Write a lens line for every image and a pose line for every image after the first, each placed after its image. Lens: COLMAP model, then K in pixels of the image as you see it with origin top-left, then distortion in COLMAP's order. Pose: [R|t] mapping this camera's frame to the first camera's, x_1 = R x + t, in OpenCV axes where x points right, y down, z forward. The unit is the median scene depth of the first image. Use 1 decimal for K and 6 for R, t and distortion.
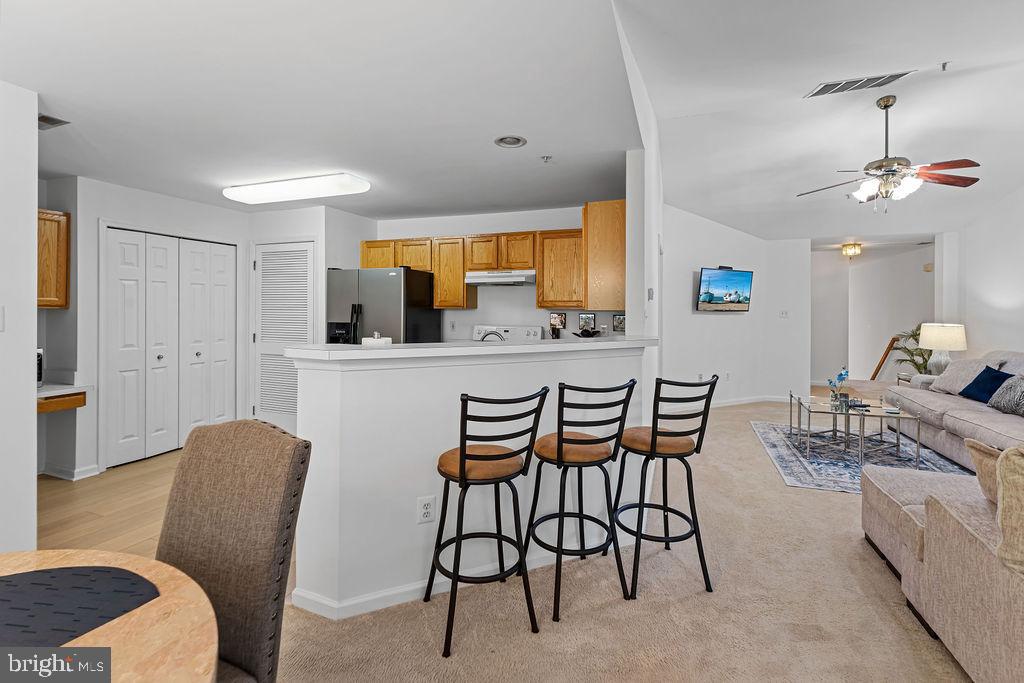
lens RADIAL K [[446.3, 0, 500.8], [0, 446.3, 314.3], [0, 0, 1]] dist [-0.000960, -0.000174]
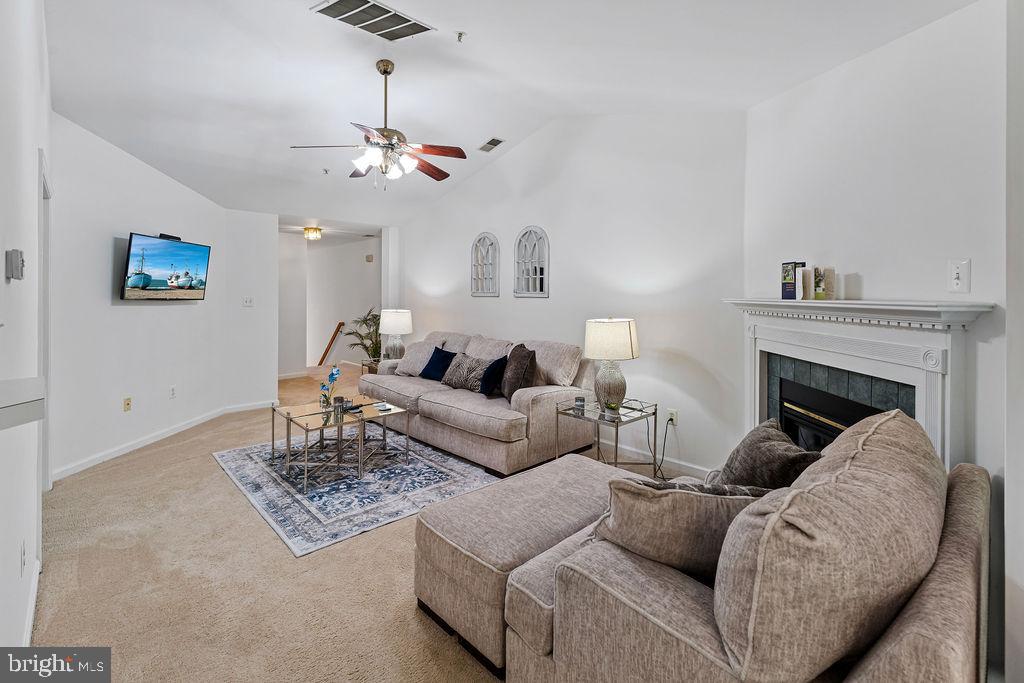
lens RADIAL K [[456.3, 0, 514.5], [0, 456.3, 291.7], [0, 0, 1]] dist [0.000843, -0.000157]
pose [[0.410126, 0.001962, 0.912027, 0.105296], [0.014133, 0.999864, -0.008506, -0.009677], [-0.911920, 0.016379, 0.410042, 0.304724]]
